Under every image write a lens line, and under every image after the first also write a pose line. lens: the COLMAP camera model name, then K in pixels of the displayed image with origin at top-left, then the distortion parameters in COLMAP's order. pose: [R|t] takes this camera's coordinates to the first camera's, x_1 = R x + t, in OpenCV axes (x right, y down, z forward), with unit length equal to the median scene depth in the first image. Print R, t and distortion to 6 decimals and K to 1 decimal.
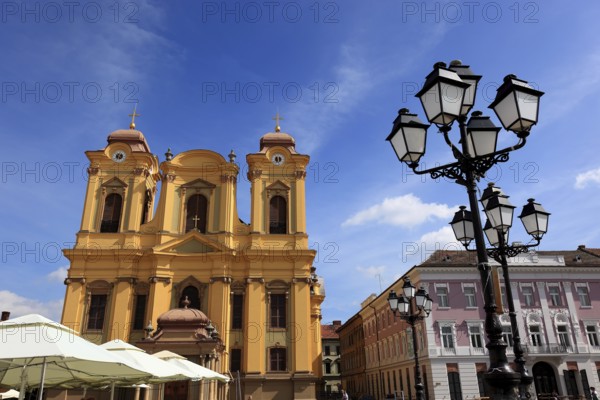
lens RADIAL K [[473.5, 0, 304.6], [0, 473.5, 188.6], [0, 0, 1]] dist [0.002610, -0.008537]
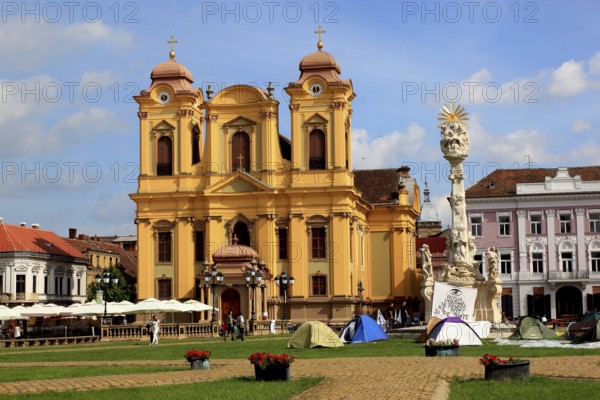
lens RADIAL K [[1103.3, 0, 301.7], [0, 1103.3, 198.4], [0, 0, 1]] dist [0.018571, 0.000000]
pose [[0.955758, -0.026486, -0.292960, 0.631296], [0.110205, 0.955642, 0.273135, -0.518448], [0.272731, -0.293336, 0.916281, -1.257566]]
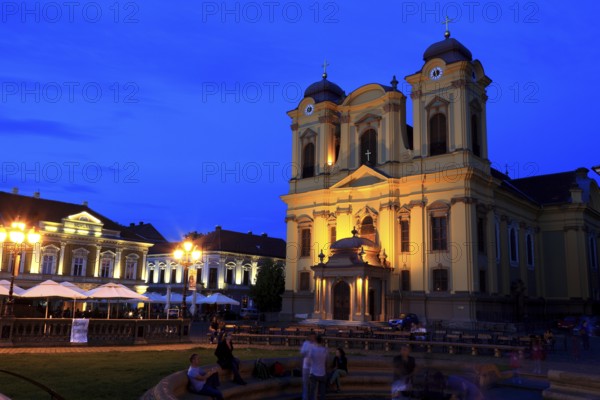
lens RADIAL K [[539.1, 0, 297.7], [0, 539.1, 200.7], [0, 0, 1]] dist [-0.005629, -0.008609]
pose [[0.689251, -0.096550, -0.718060, 0.539137], [0.240935, 0.965221, 0.101485, 0.006828], [0.683288, -0.242954, 0.688542, 0.040082]]
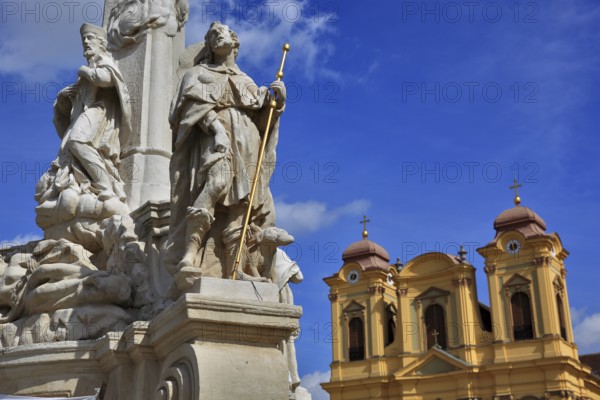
lens RADIAL K [[783.1, 0, 304.3], [0, 783.1, 195.4], [0, 0, 1]] dist [0.009674, 0.000000]
pose [[0.781927, -0.227805, -0.580254, 0.527639], [0.231319, 0.970409, -0.069262, -0.153602], [0.578863, -0.080066, 0.811485, -0.355473]]
